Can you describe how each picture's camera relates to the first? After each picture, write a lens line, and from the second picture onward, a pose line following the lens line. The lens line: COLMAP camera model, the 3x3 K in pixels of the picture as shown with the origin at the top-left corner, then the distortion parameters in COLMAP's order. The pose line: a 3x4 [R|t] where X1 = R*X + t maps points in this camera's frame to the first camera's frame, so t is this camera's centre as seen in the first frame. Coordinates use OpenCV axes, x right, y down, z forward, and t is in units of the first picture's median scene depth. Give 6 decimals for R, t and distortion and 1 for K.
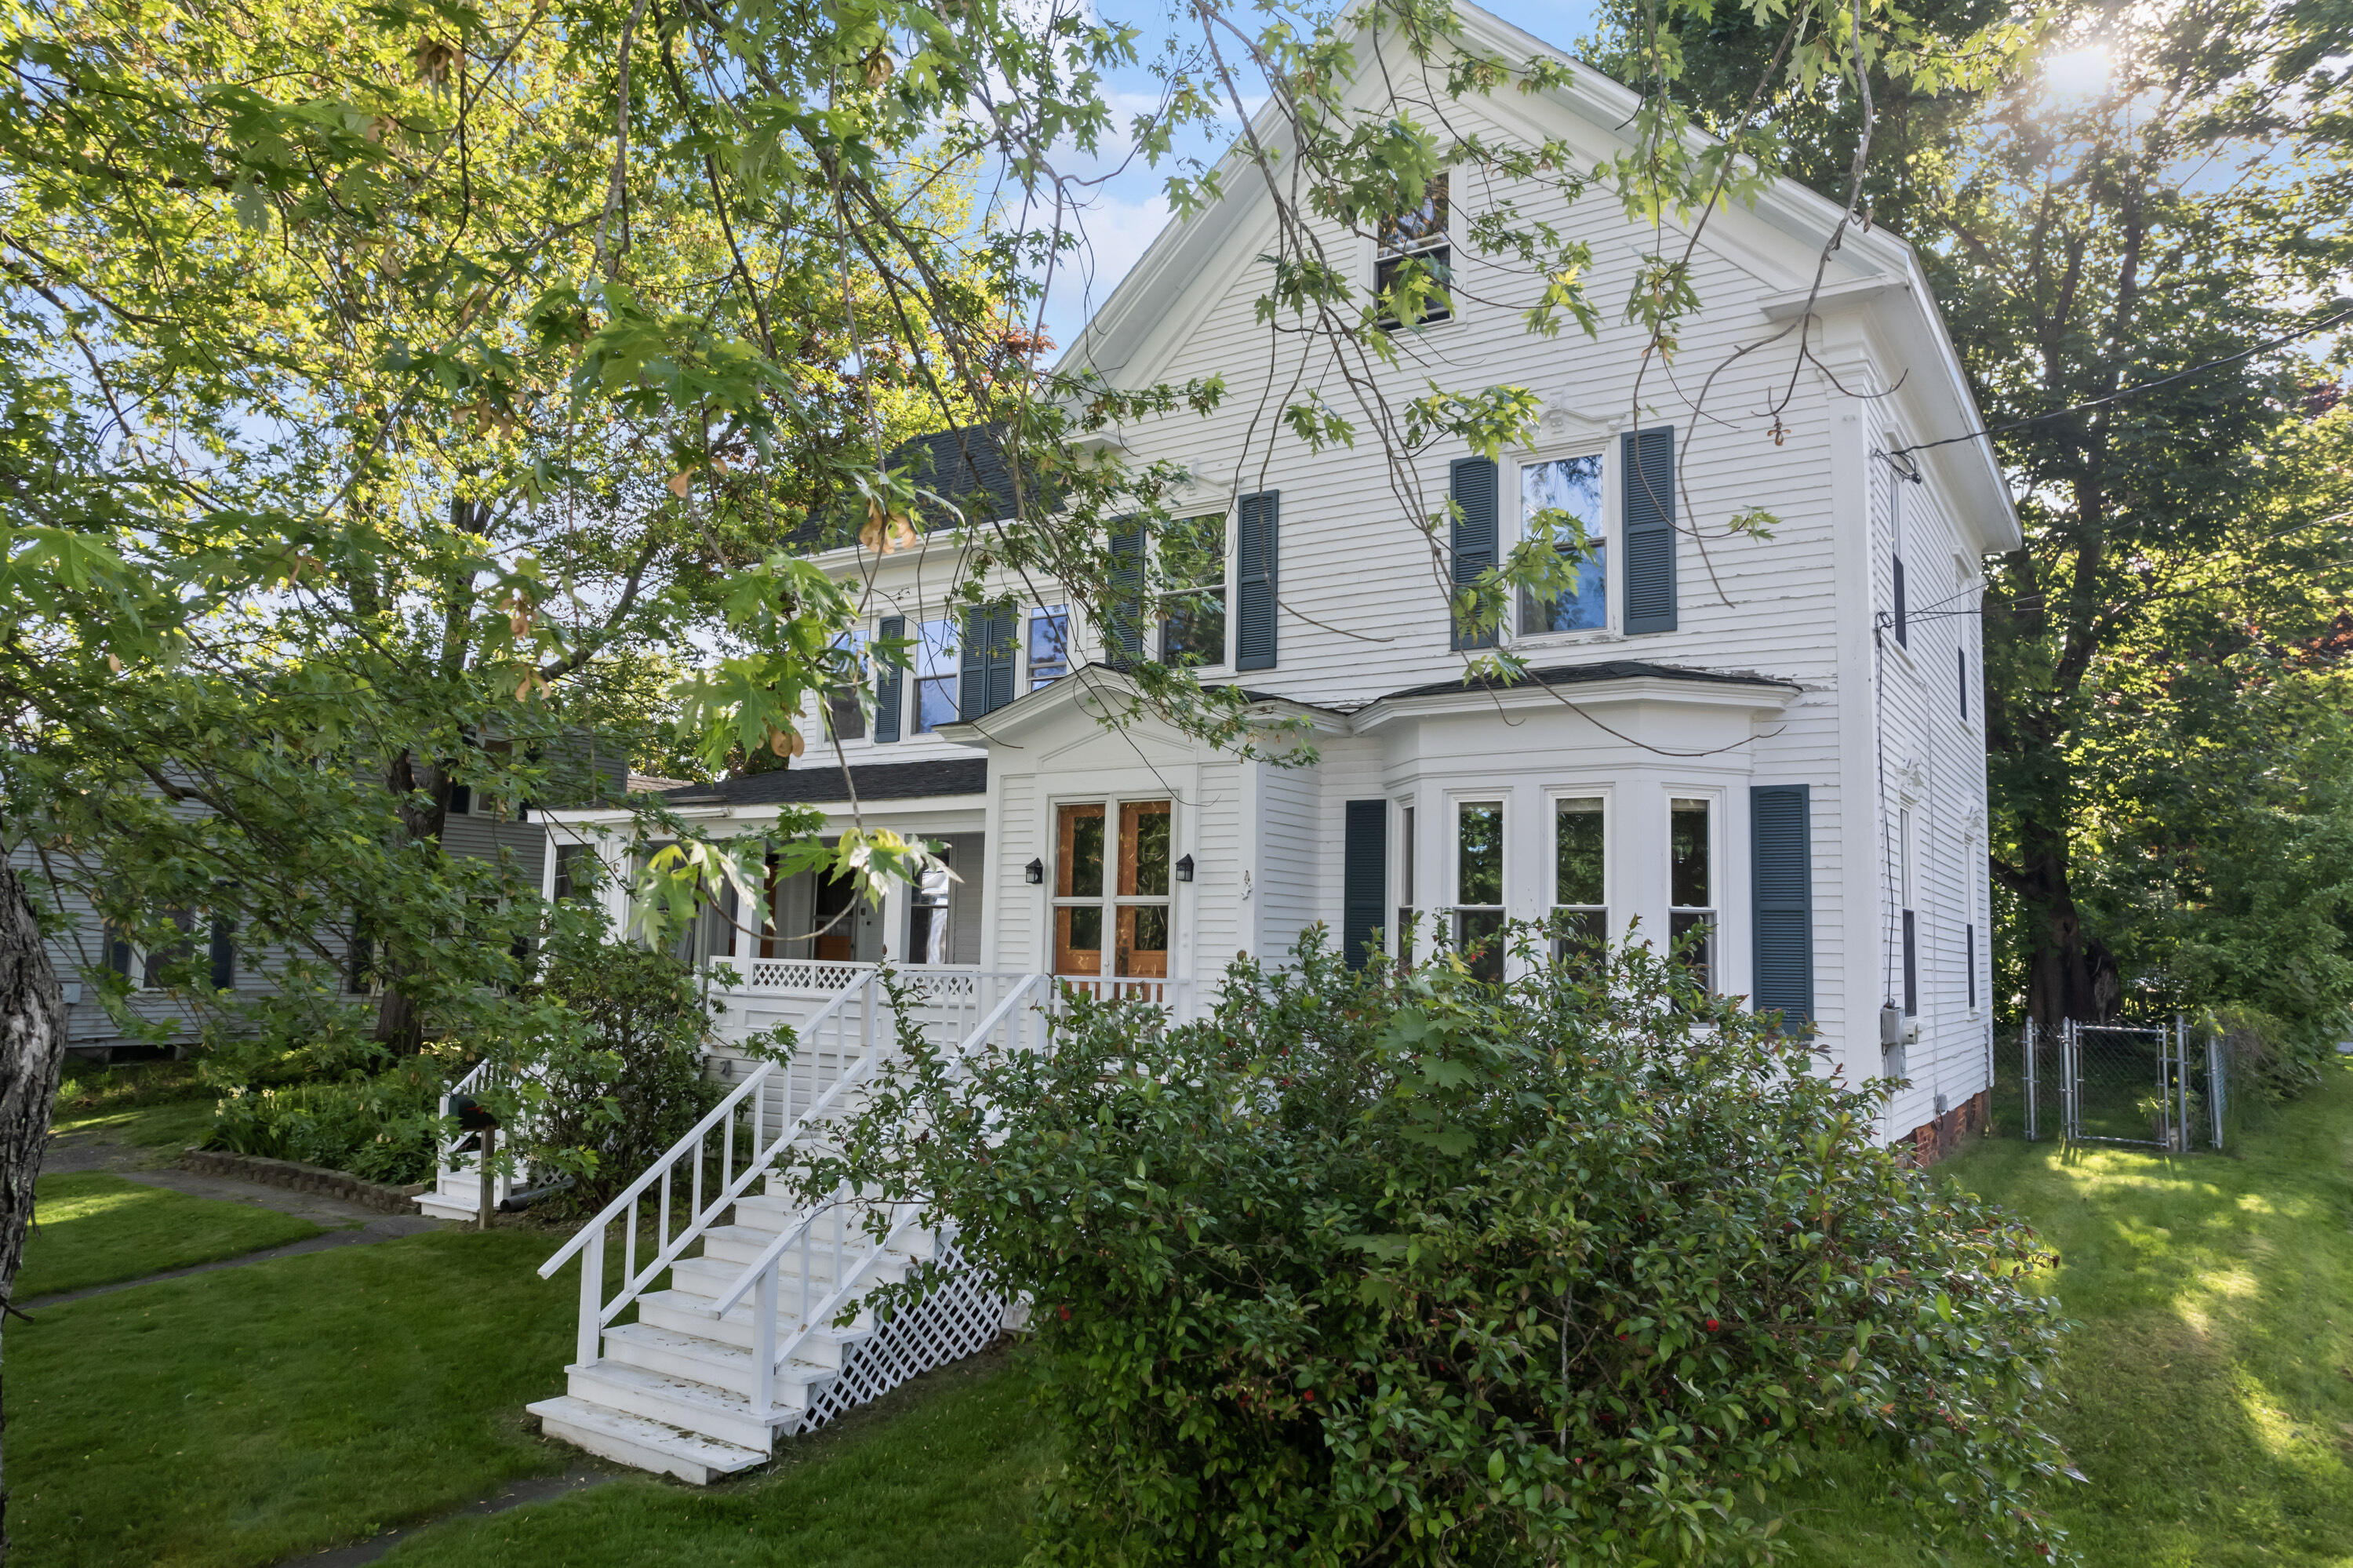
lens RADIAL K [[1577.7, 0, 1166.6], [0, 1577.7, 799.7], [0, 0, 1]] dist [-0.006343, 0.005177]
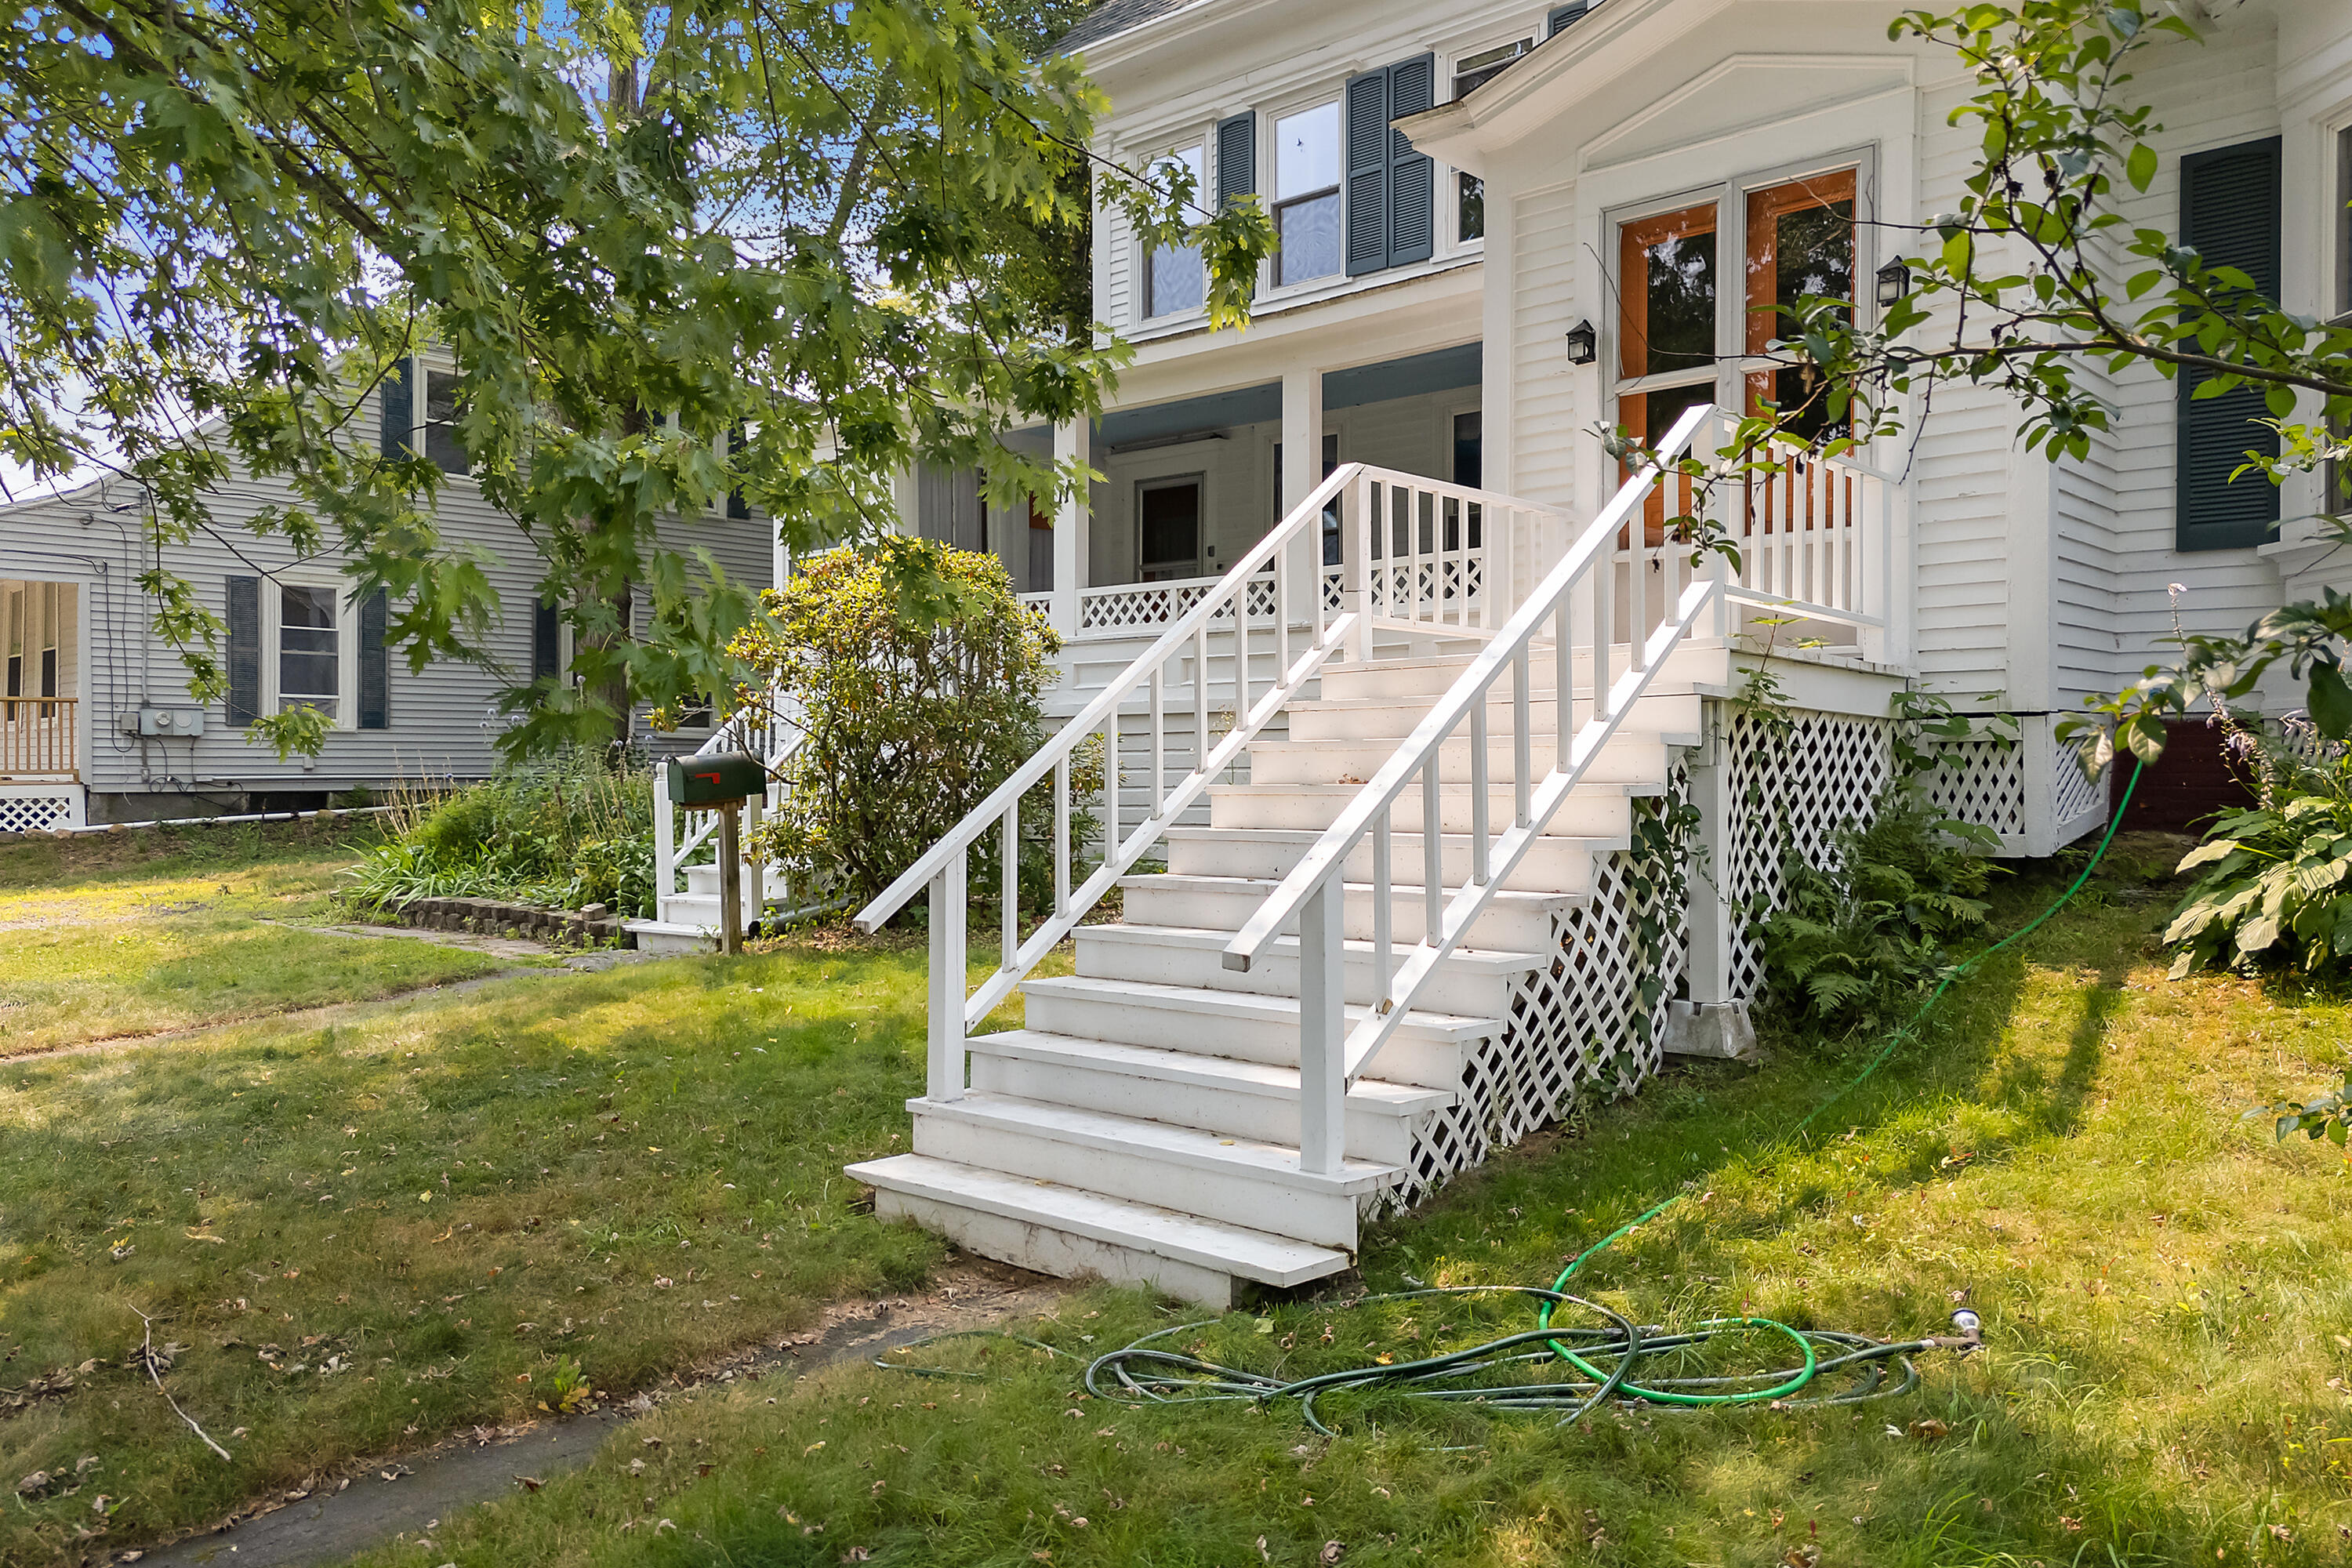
lens RADIAL K [[1752.3, 0, 1186.6], [0, 1752.3, 780.5], [0, 0, 1]] dist [0.035851, -0.020714]
pose [[0.991326, -0.022975, -0.129405, -0.159842], [0.035501, 0.994811, 0.095345, 0.152022], [0.126543, -0.099112, 0.986997, 0.331181]]
